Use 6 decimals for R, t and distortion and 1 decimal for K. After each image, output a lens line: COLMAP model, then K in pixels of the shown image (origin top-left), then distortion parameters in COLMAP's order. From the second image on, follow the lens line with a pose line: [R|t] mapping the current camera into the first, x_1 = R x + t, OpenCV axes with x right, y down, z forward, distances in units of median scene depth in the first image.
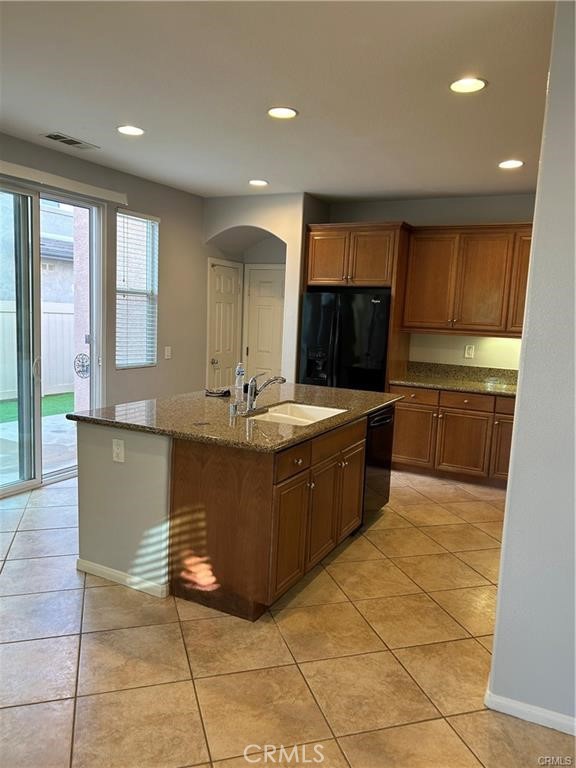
lens RADIAL K [[576.1, 0, 286.4], [0, 576.1, 382.7], [0, 0, 1]] dist [0.008021, -0.016395]
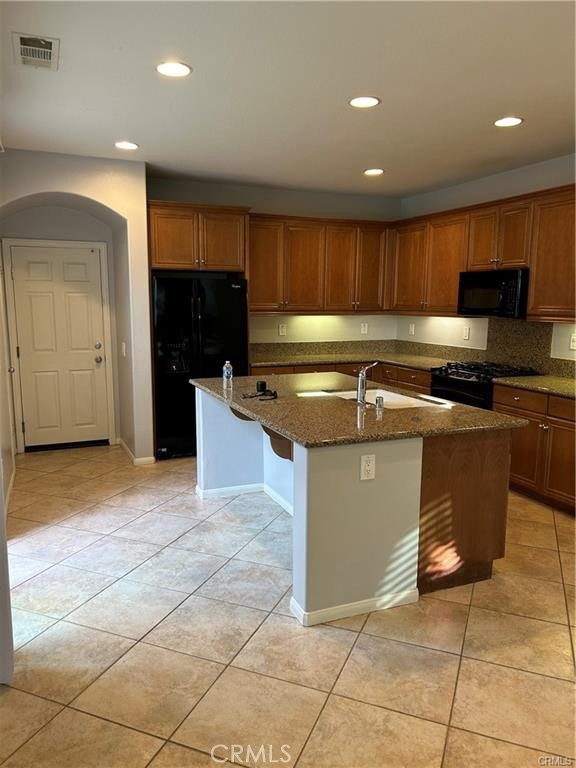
lens RADIAL K [[576.1, 0, 287.2], [0, 576.1, 387.6], [0, 0, 1]] dist [0.008021, -0.016395]
pose [[0.641498, -0.152748, 0.751764, -1.037521], [0.113836, 0.988081, 0.103626, -0.112111], [-0.758632, 0.019102, 0.651240, 0.521666]]
